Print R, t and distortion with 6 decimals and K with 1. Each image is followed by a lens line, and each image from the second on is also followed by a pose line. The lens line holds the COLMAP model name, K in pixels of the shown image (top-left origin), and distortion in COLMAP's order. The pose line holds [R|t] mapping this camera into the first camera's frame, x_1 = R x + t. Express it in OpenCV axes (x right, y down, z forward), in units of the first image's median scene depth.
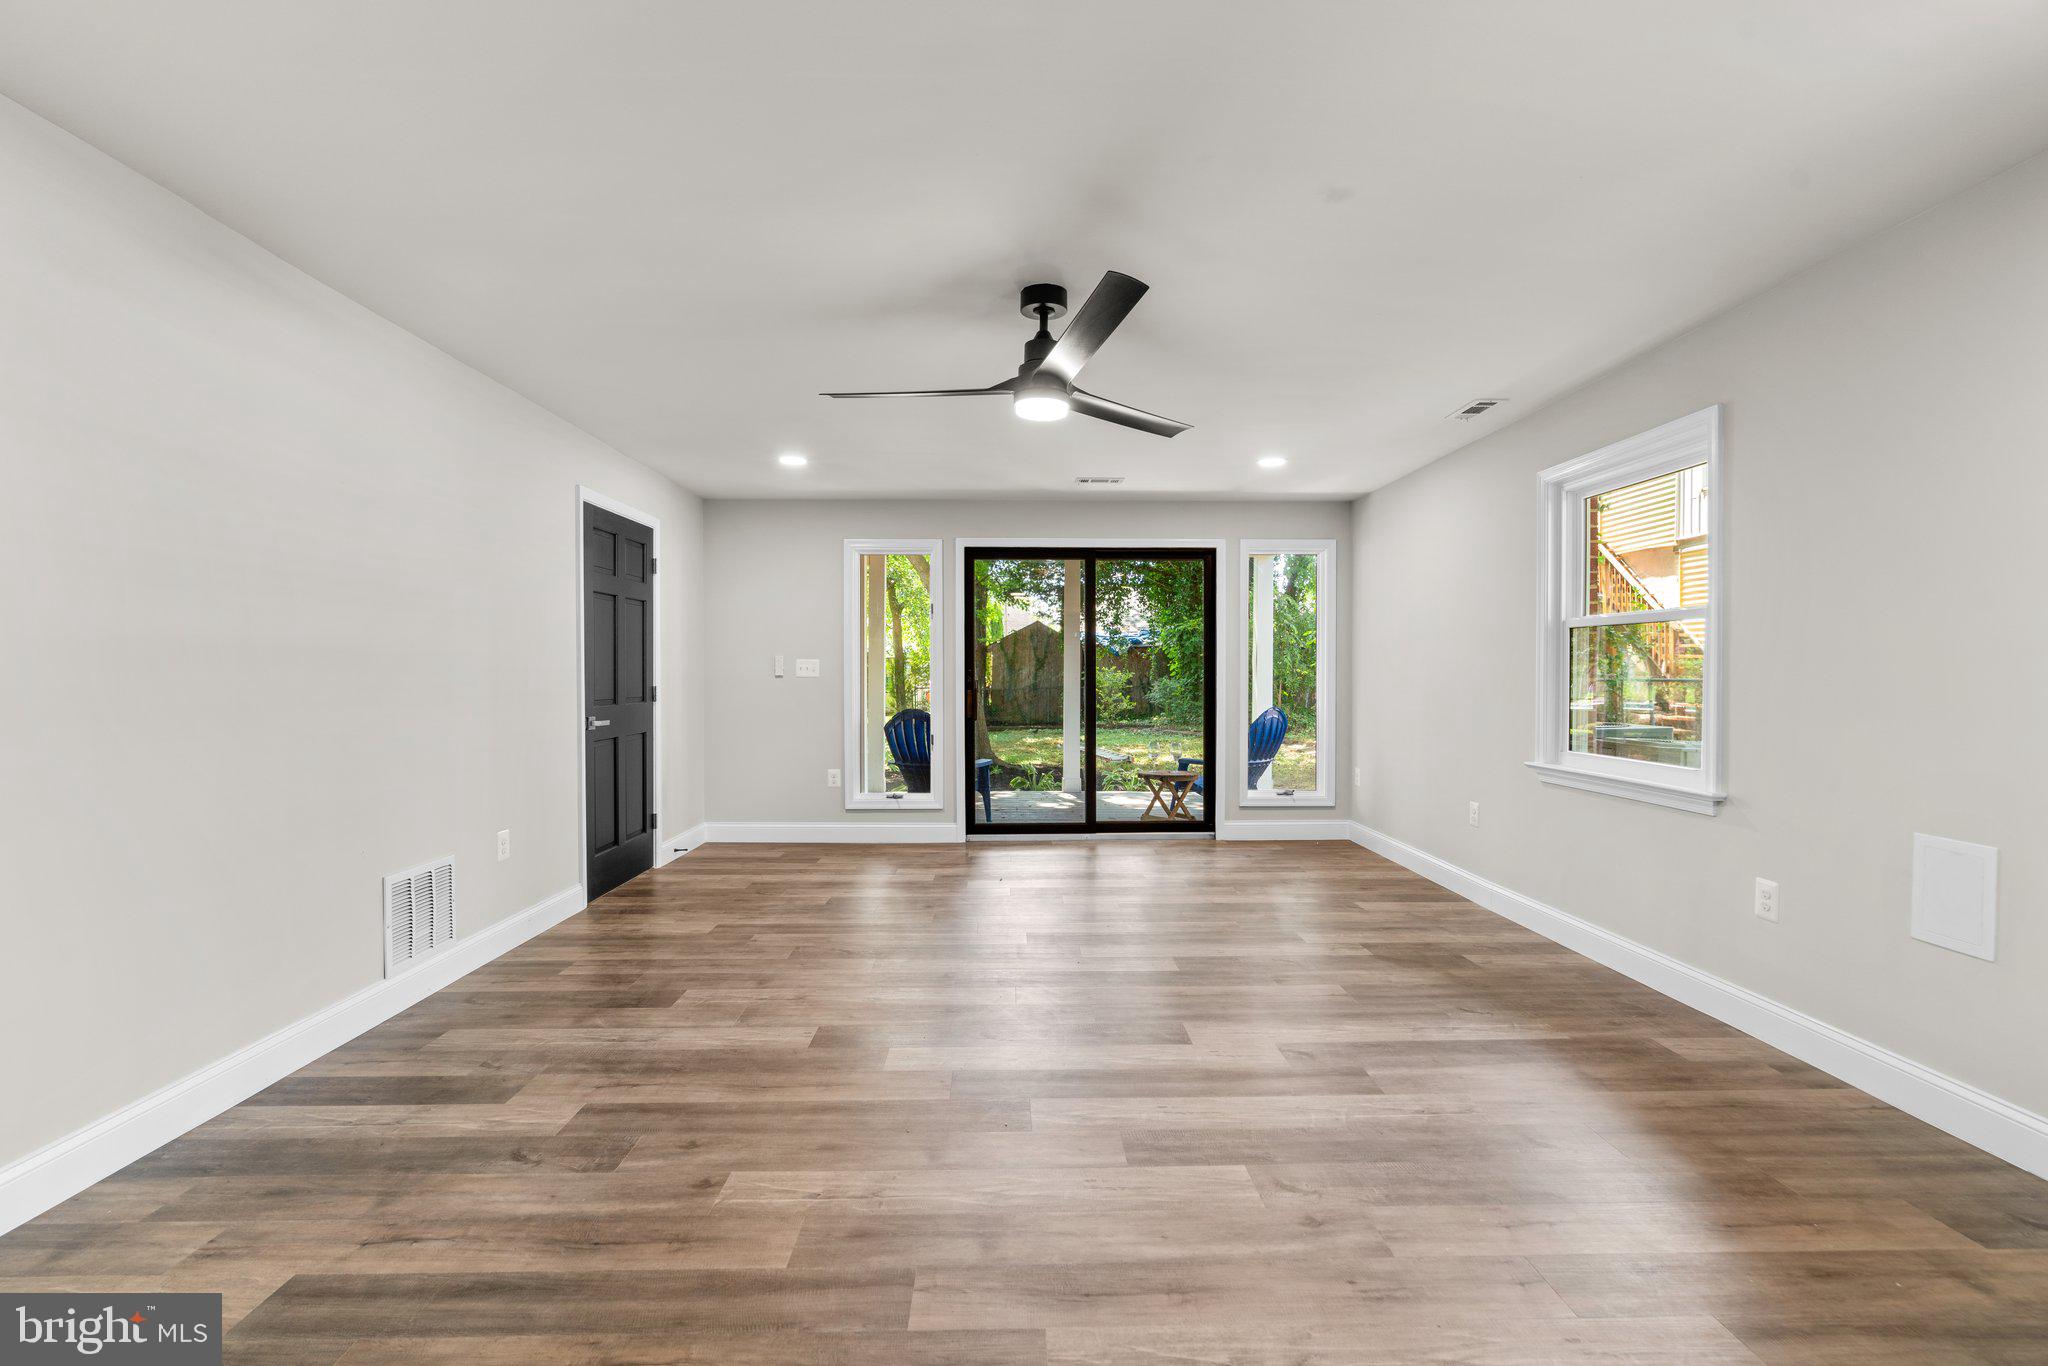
lens RADIAL K [[918.2, 0, 1028.1], [0, 918.2, 675.6], [0, 0, 1]] dist [-0.015278, 0.007329]
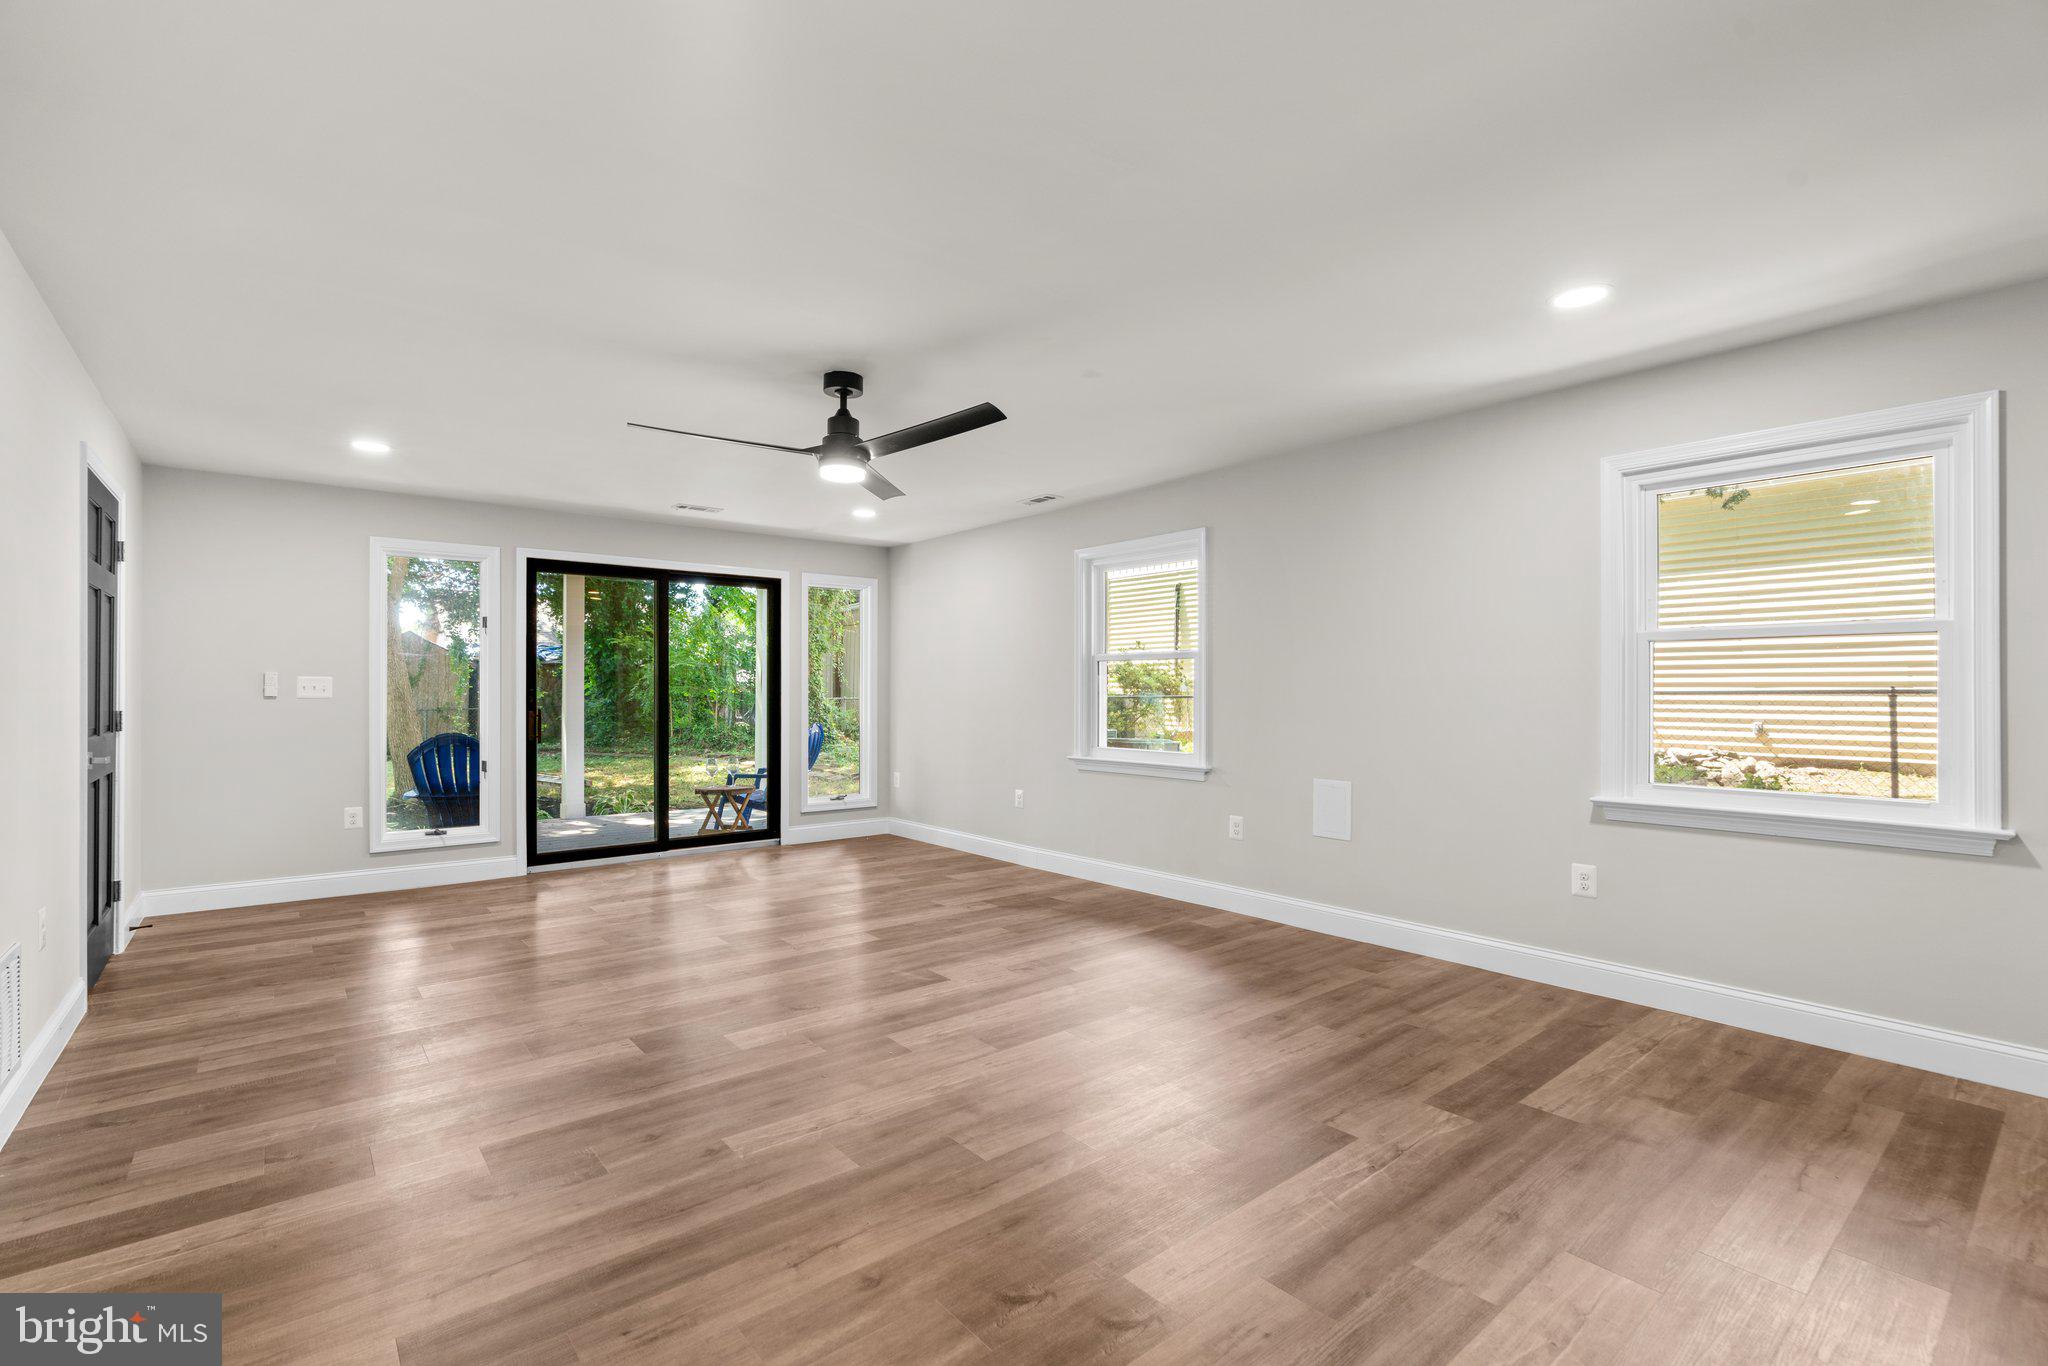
lens RADIAL K [[912.8, 0, 1024.0], [0, 912.8, 683.0], [0, 0, 1]] dist [-0.006467, 0.000557]
pose [[0.787648, 0.005575, 0.616100, -0.433513], [0.002376, 0.999924, -0.012086, -0.000954], [-0.616120, 0.010984, 0.787575, -0.068249]]
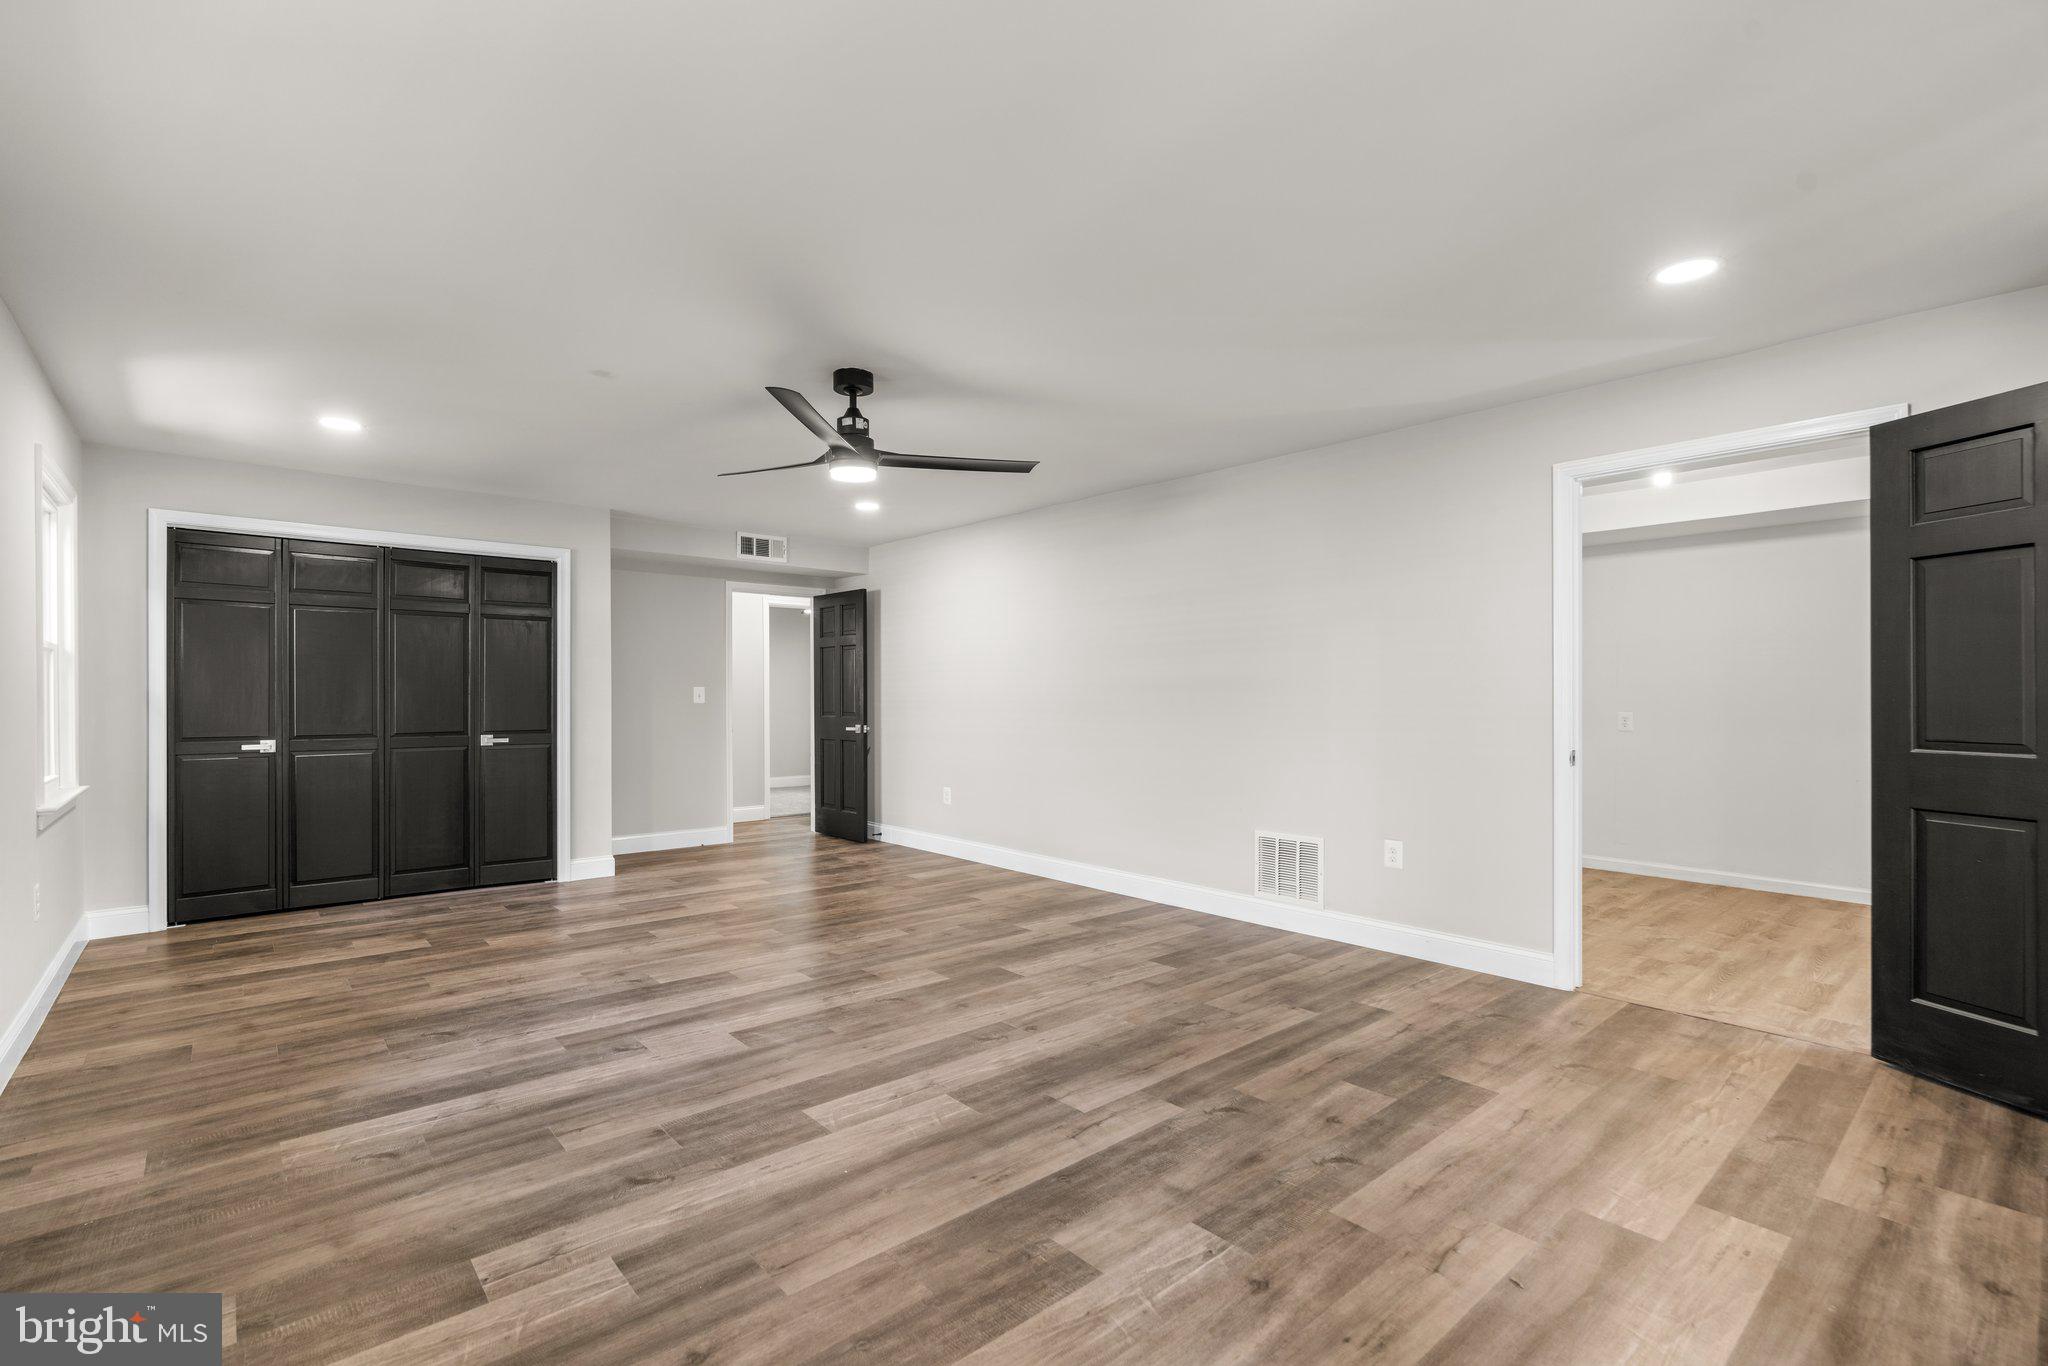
lens RADIAL K [[922.4, 0, 1027.6], [0, 922.4, 698.3], [0, 0, 1]] dist [-0.003356, -0.000099]
pose [[-0.767119, -0.000392, -0.641505, 0.496452], [-0.000730, 1.000000, 0.000261, -0.000109], [0.641505, 0.000668, -0.767119, 1.680261]]
